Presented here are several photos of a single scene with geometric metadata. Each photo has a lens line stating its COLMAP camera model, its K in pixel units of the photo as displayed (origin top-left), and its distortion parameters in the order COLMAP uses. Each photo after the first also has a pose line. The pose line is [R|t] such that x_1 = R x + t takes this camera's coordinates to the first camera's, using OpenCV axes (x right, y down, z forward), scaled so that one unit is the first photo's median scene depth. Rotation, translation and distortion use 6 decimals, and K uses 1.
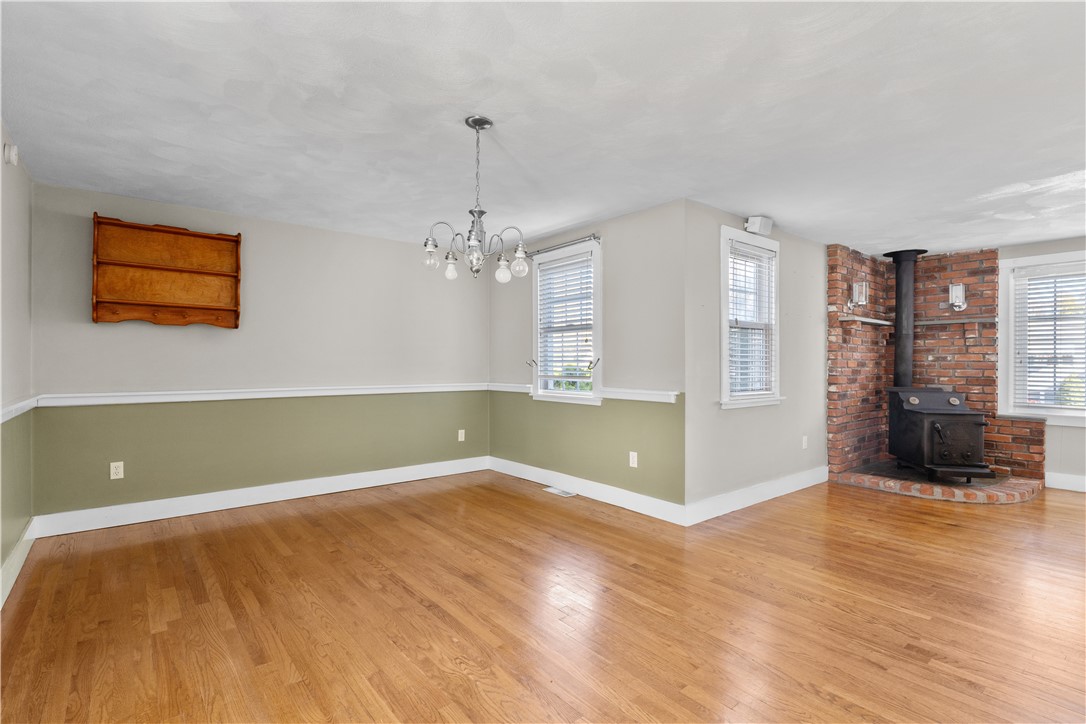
lens RADIAL K [[523.5, 0, 543.0], [0, 523.5, 362.0], [0, 0, 1]] dist [0.000346, 0.000230]
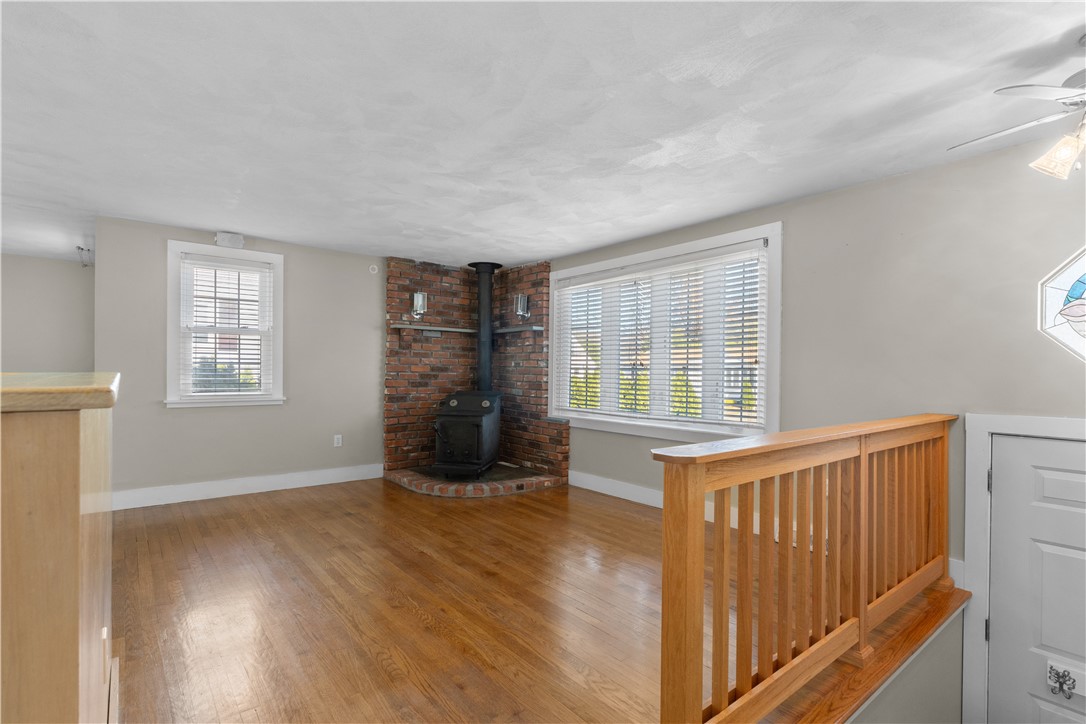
lens RADIAL K [[519.4, 0, 540.9], [0, 519.4, 370.8], [0, 0, 1]] dist [0.000894, -0.000495]
pose [[0.999900, 0.008557, -0.011228, 0.911731], [-0.008505, 0.999953, 0.004673, 0.001118], [0.011268, -0.004577, 0.999926, -0.064485]]
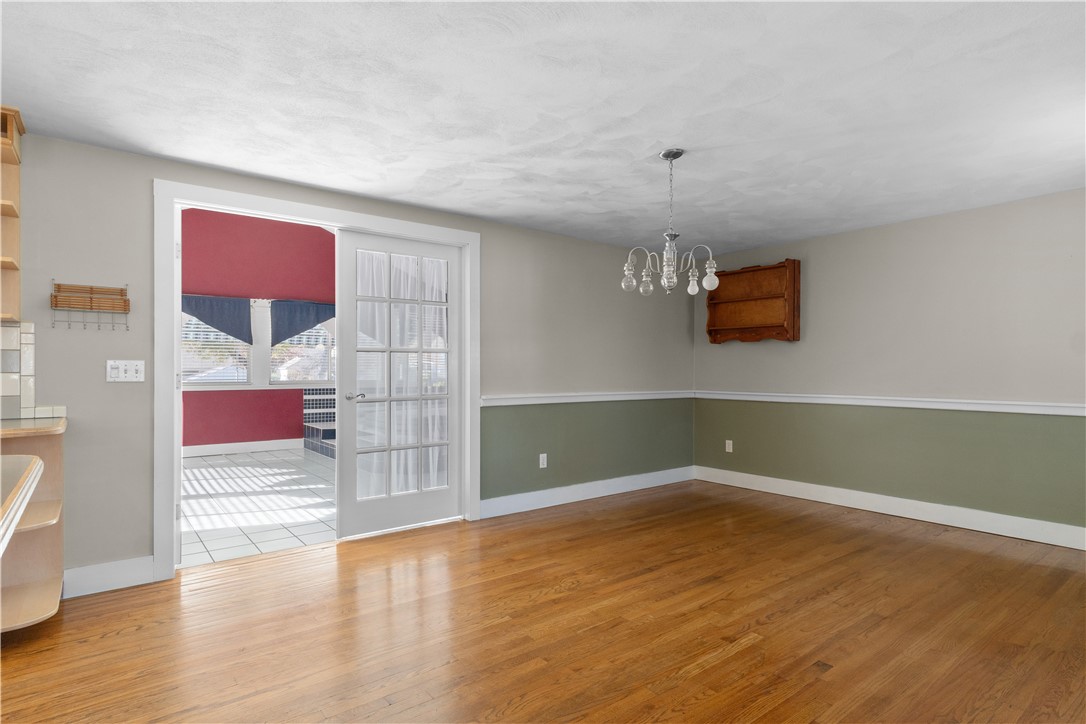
lens RADIAL K [[574.6, 0, 535.5], [0, 574.6, 372.7], [0, 0, 1]] dist [0.020285, 0.000214]
pose [[-0.029102, 0.005585, -0.999561, 0.569962], [0.000701, 0.999984, 0.005567, -0.001449], [0.999576, -0.000539, -0.029105, 0.383941]]
